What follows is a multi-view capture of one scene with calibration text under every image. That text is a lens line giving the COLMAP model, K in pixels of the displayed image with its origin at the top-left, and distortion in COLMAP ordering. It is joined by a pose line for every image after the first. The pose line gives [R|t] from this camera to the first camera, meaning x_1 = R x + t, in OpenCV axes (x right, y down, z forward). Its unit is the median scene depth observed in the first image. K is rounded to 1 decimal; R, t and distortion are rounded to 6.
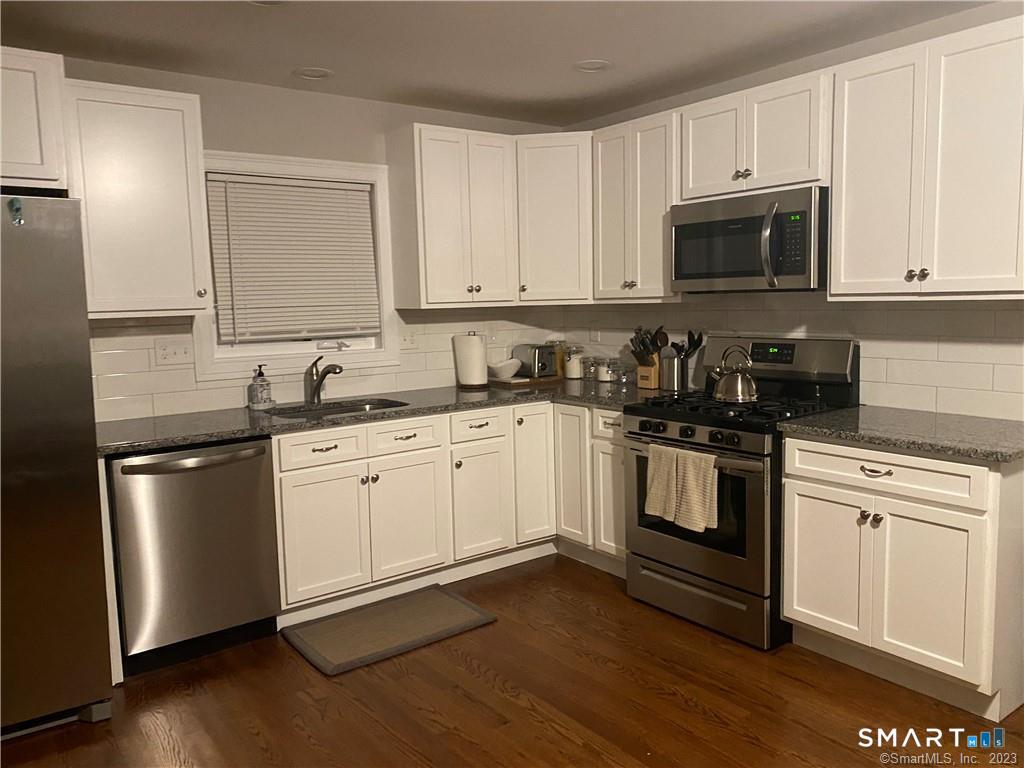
lens RADIAL K [[776.3, 0, 507.3], [0, 776.3, 382.6], [0, 0, 1]] dist [0.046546, -0.054795]
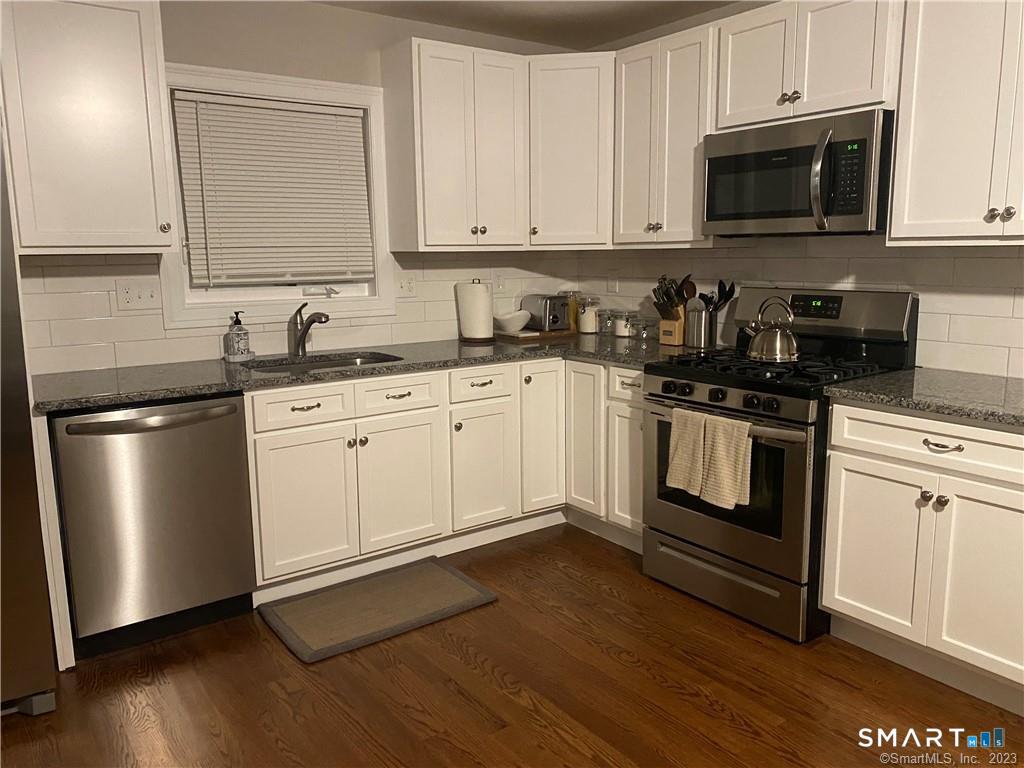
lens RADIAL K [[776.3, 0, 513.3], [0, 776.3, 381.6], [0, 0, 1]] dist [0.046546, -0.054795]
pose [[0.999857, 0.015484, -0.006766, 0.006694], [-0.015071, 0.998246, 0.057255, 0.001409], [0.007640, -0.057145, 0.998337, 0.119200]]
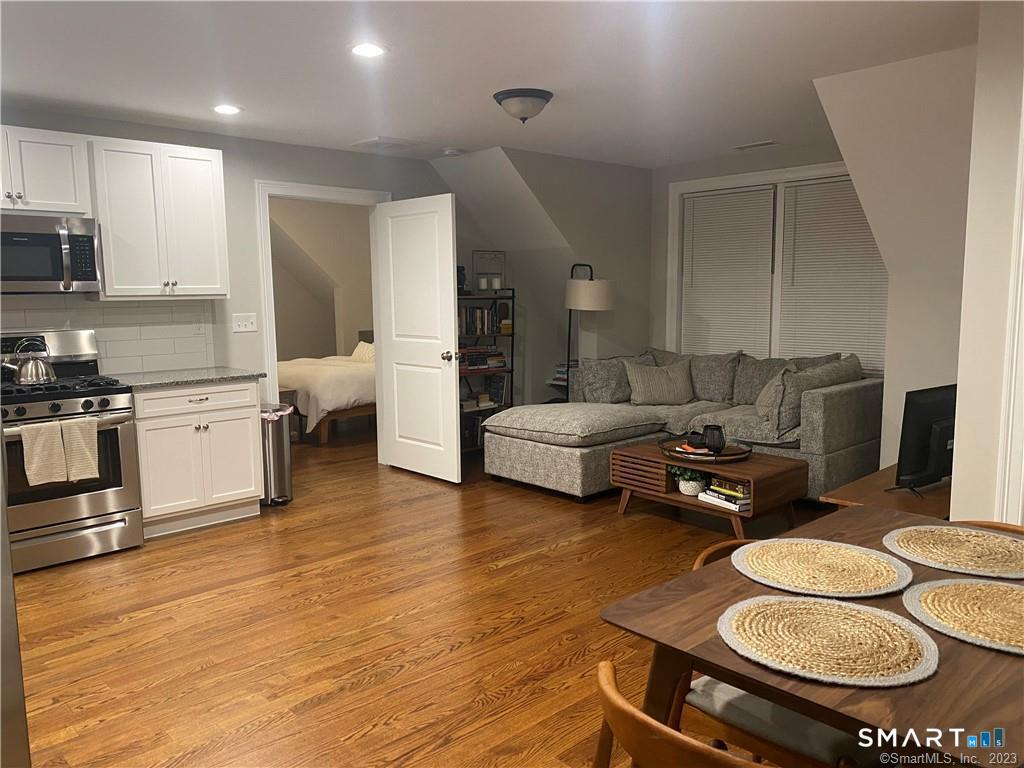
lens RADIAL K [[776.3, 0, 512.7], [0, 776.3, 387.6], [0, 0, 1]] dist [0.046546, -0.054795]
pose [[-0.119252, -0.096125, 0.988200, -1.025172], [0.120250, 0.986577, 0.110478, -0.015067], [-0.985555, 0.132005, -0.106092, 0.408246]]
